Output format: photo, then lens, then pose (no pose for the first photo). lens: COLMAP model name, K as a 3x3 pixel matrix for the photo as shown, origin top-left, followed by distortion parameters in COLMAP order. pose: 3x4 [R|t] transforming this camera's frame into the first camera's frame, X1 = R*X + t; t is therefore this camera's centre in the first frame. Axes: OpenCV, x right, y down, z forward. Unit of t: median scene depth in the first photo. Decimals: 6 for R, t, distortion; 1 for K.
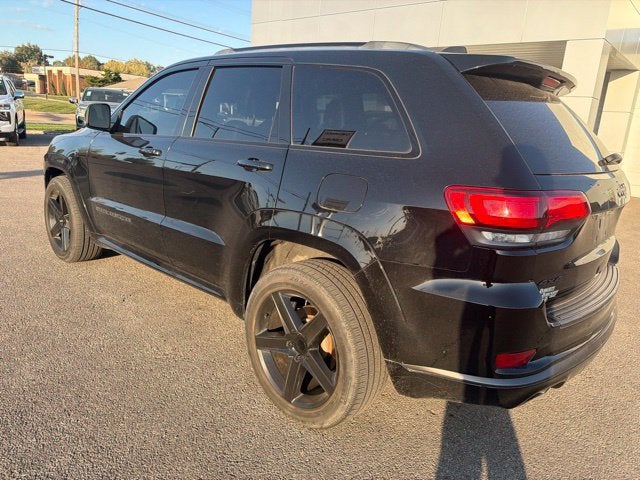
lens RADIAL K [[455.9, 0, 322.3], [0, 455.9, 235.4], [0, 0, 1]] dist [0.026187, -0.033697]
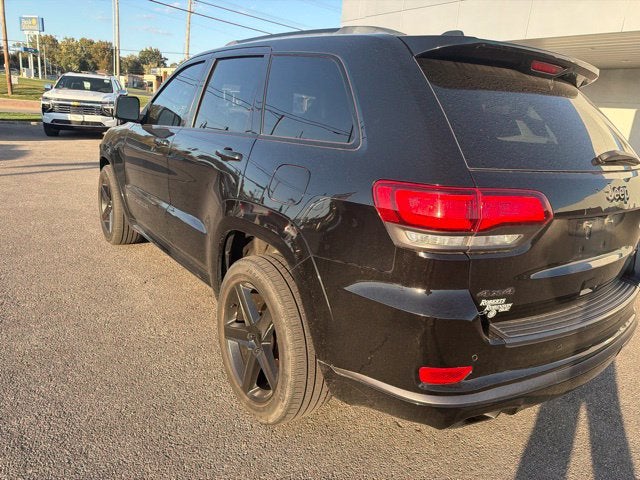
lens RADIAL K [[455.9, 0, 321.5], [0, 455.9, 242.3], [0, 0, 1]] dist [0.026187, -0.033697]
pose [[0.979130, 0.061245, -0.193787, 0.258807], [-0.058298, 0.998081, 0.020880, 0.004101], [0.194694, -0.009147, 0.980821, 0.056112]]
